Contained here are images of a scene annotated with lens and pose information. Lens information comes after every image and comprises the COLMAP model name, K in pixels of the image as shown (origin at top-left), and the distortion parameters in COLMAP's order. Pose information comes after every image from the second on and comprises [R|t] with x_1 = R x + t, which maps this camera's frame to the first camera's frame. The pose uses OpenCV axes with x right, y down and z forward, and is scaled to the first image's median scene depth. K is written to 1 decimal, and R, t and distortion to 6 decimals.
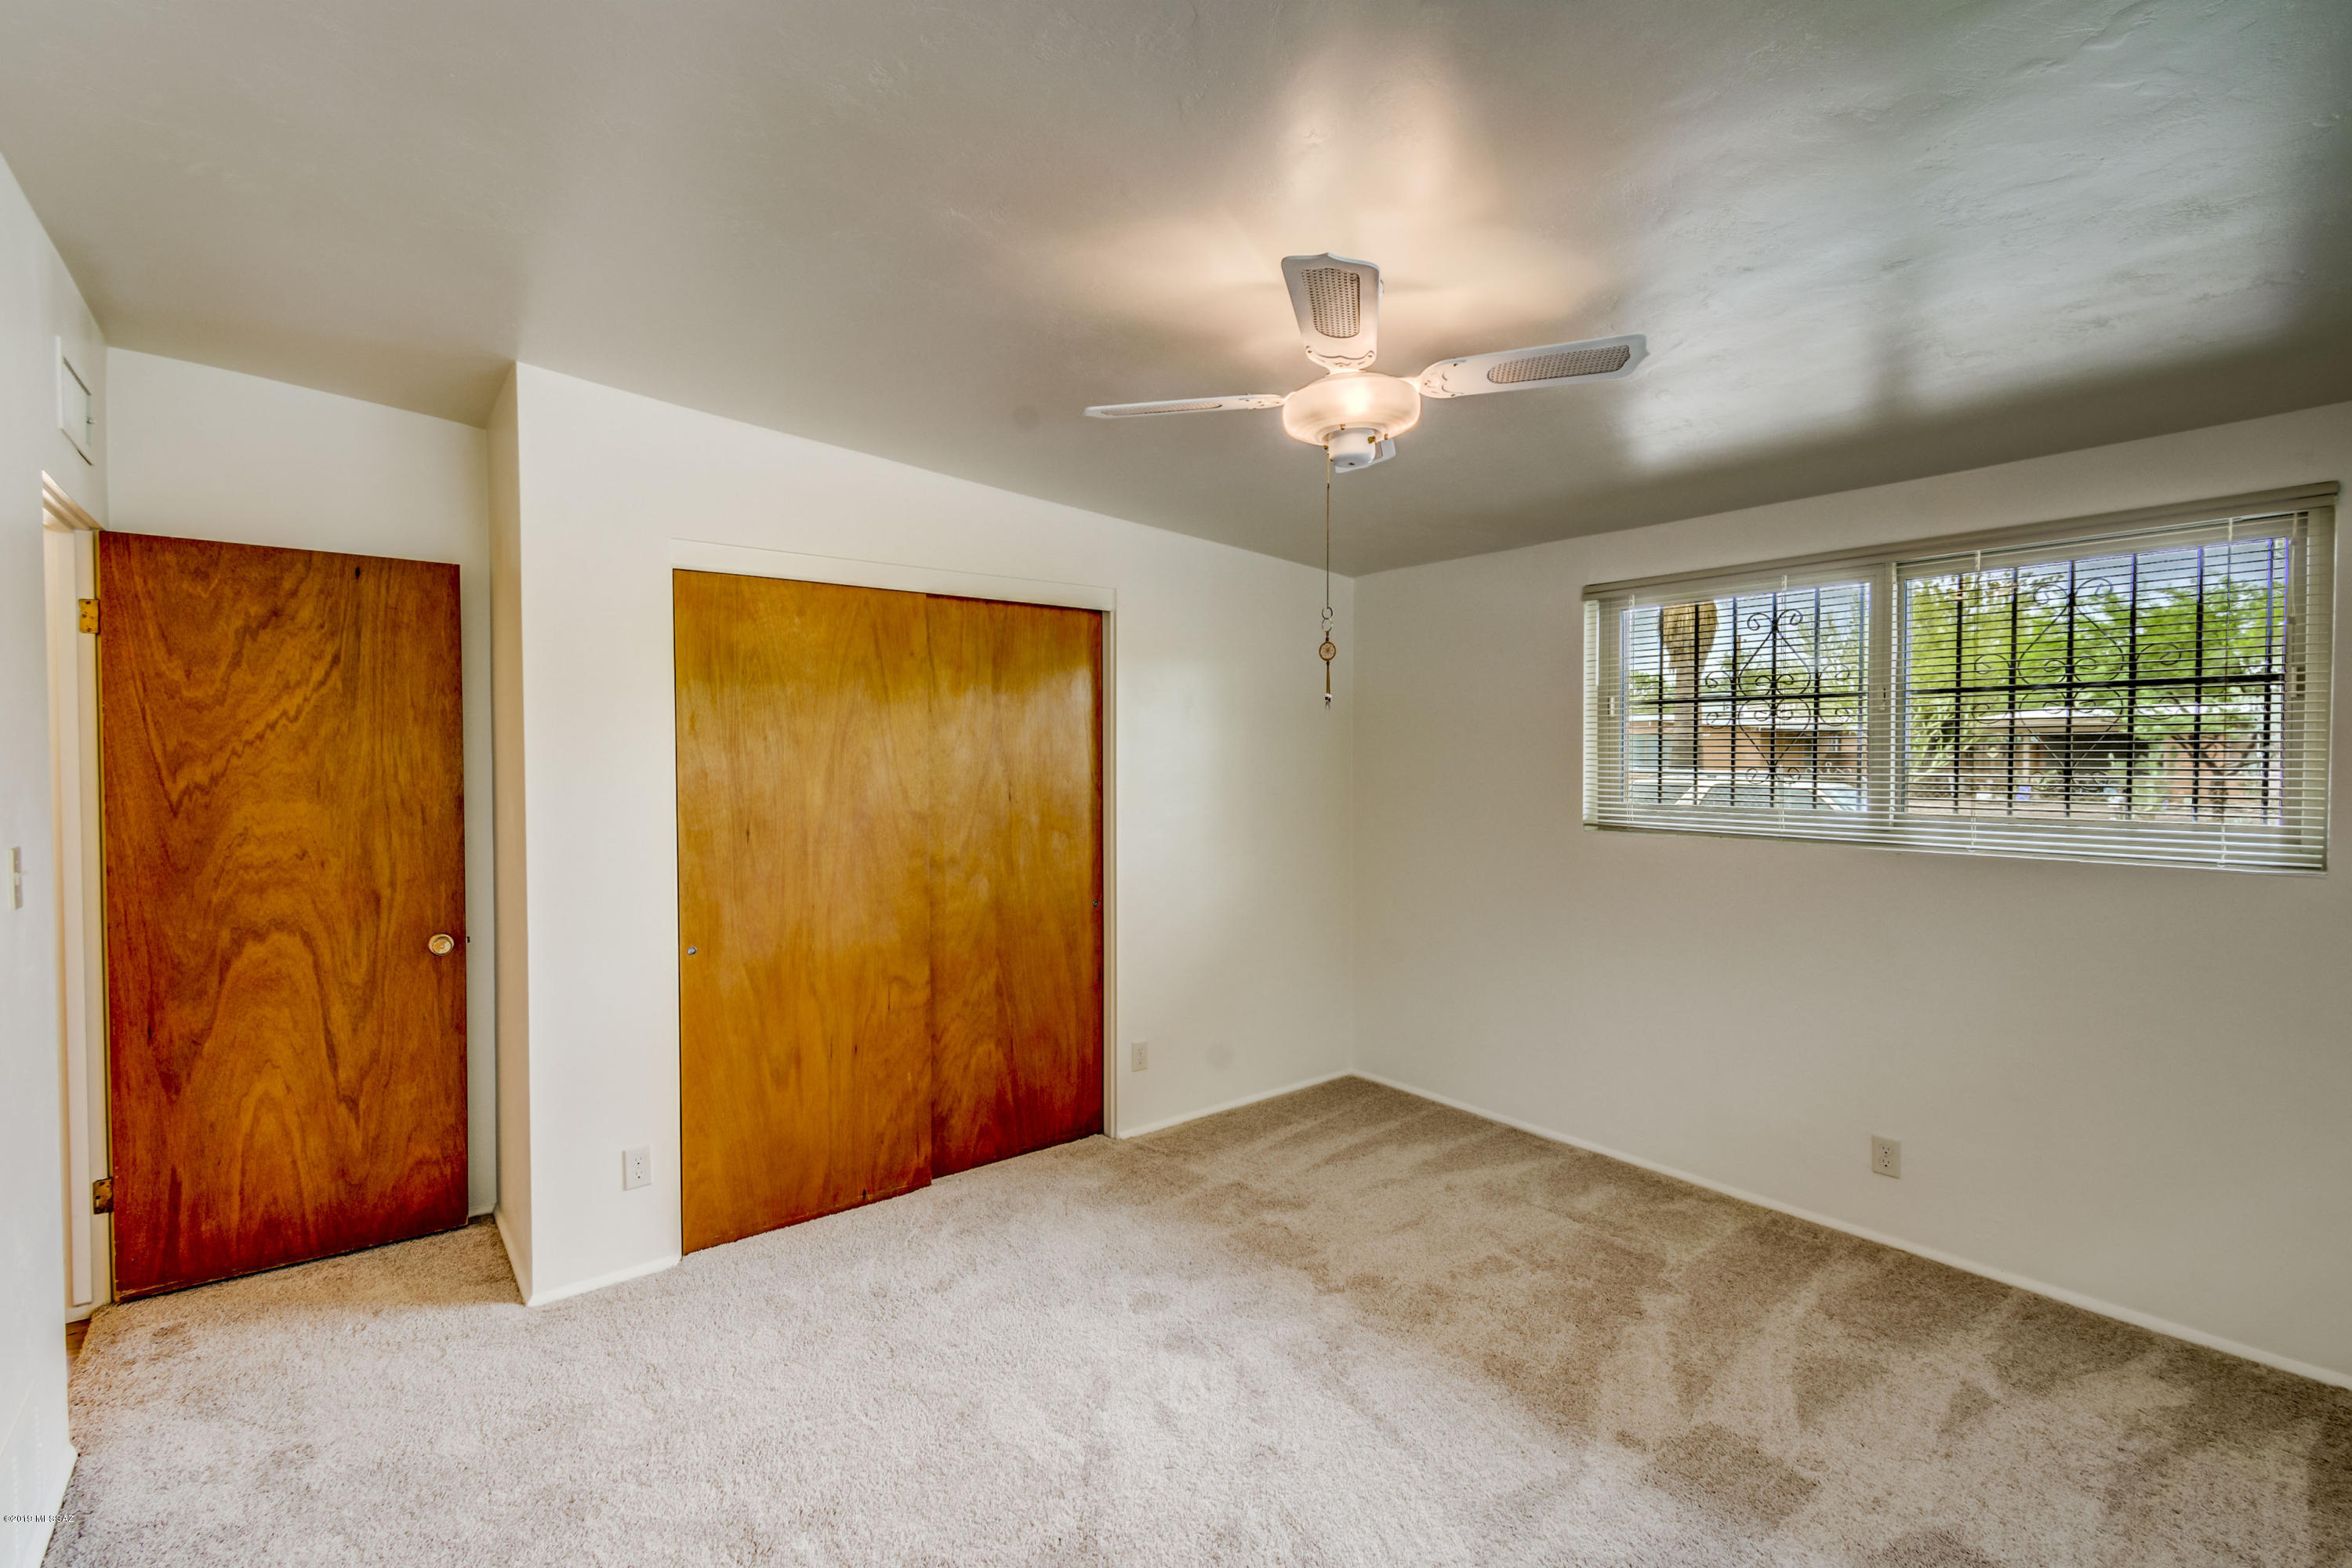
lens RADIAL K [[1044.9, 0, 1185.6], [0, 1044.9, 770.1], [0, 0, 1]] dist [-0.000467, -0.009338]
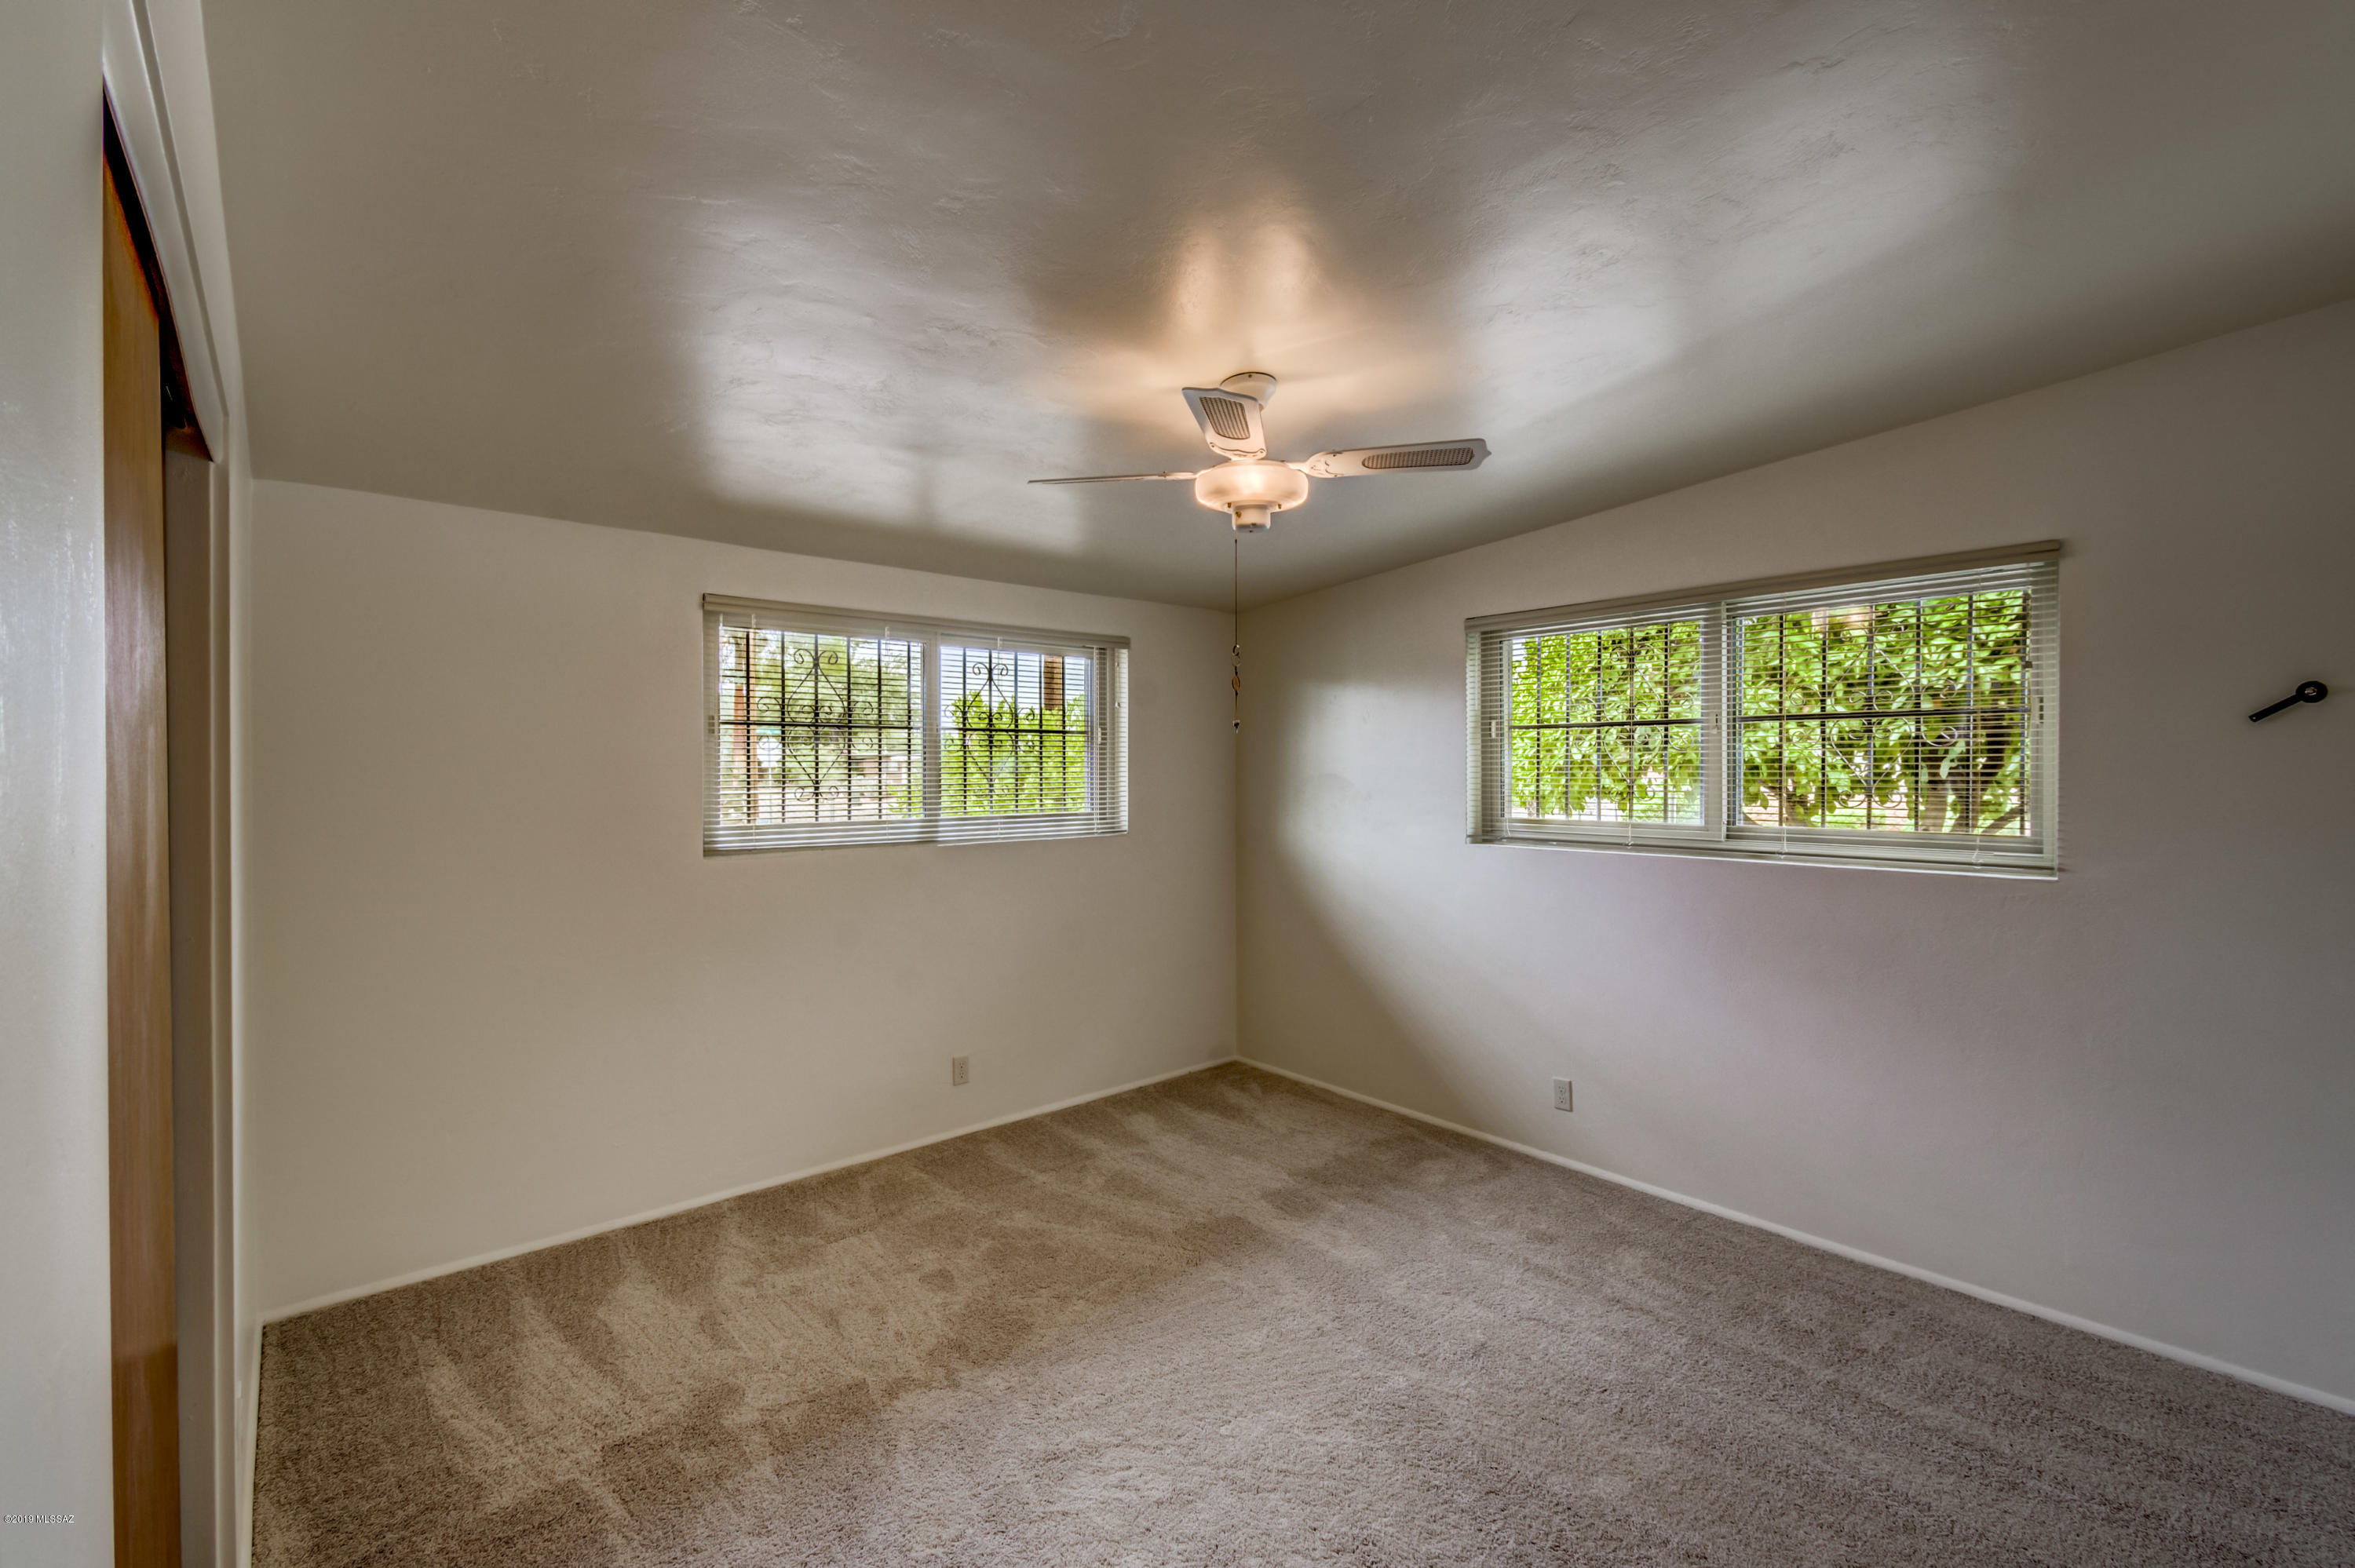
lens RADIAL K [[1046.1, 0, 1187.1], [0, 1046.1, 770.1], [0, 0, 1]] dist [-0.000467, -0.009338]
pose [[-0.078330, 0.004330, 0.996918, -0.710071], [0.022249, 0.999749, -0.002595, -0.010051], [-0.996679, 0.021977, -0.078407, 0.801407]]
